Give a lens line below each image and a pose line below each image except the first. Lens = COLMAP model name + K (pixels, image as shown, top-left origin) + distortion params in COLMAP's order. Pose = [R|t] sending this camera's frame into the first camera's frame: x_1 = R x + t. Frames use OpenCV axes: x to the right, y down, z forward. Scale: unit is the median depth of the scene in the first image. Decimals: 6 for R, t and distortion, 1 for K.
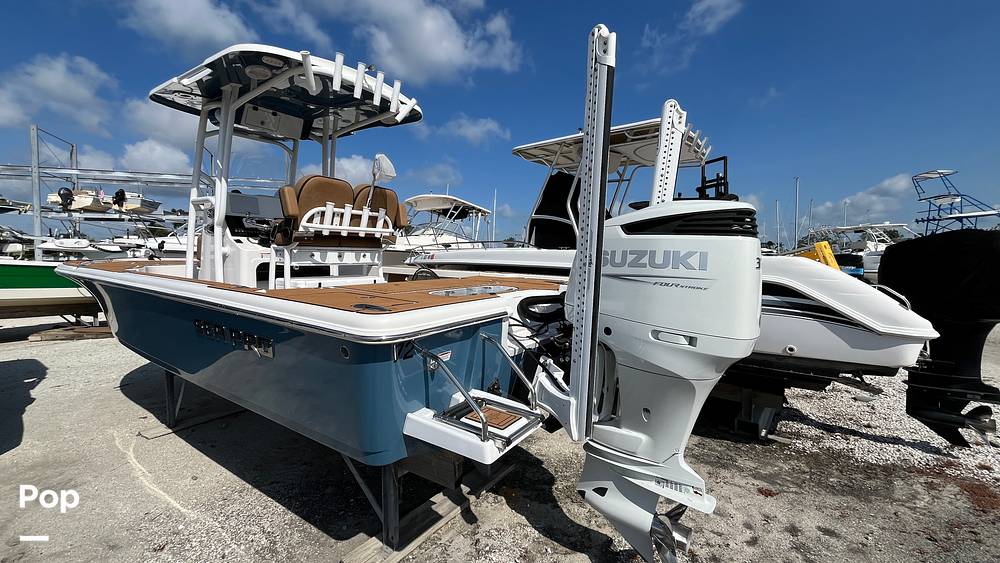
lens RADIAL K [[404.3, 0, 499.4], [0, 404.3, 275.6], [0, 0, 1]] dist [-0.003185, 0.000169]
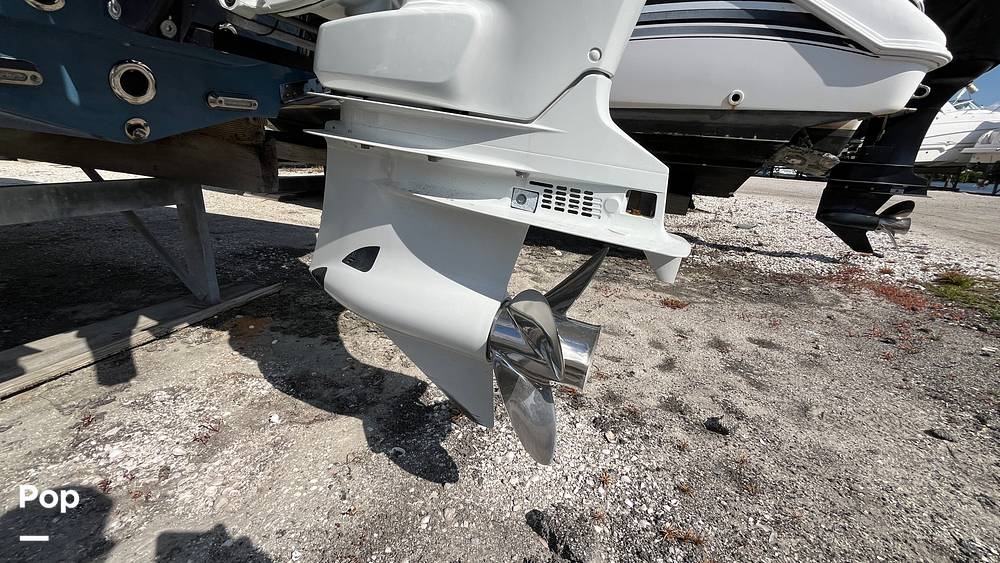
lens RADIAL K [[404.3, 0, 500.1], [0, 404.3, 275.2], [0, 0, 1]] dist [-0.003185, 0.000169]
pose [[0.959512, -0.017866, 0.281100, 0.184878], [-0.062372, 0.959734, 0.273899, 0.308924], [-0.274675, -0.280343, 0.919762, 0.448053]]
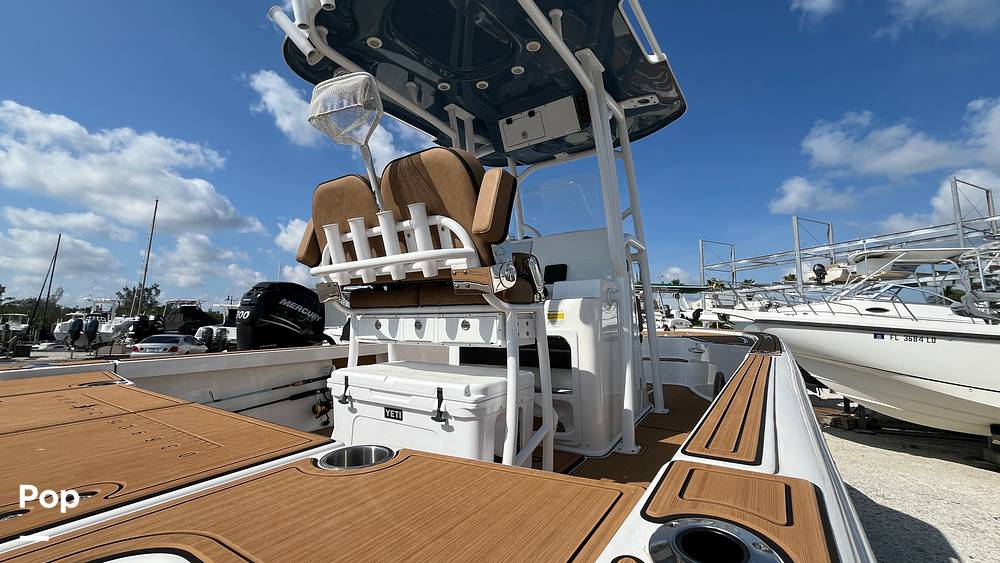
lens RADIAL K [[404.3, 0, 499.9], [0, 404.3, 275.2], [0, 0, 1]] dist [-0.003185, 0.000169]
pose [[-0.003512, -0.126079, -0.992014, 0.096353], [-0.048939, 0.990853, -0.125758, -0.057282], [0.998796, 0.048106, -0.009650, 1.198029]]
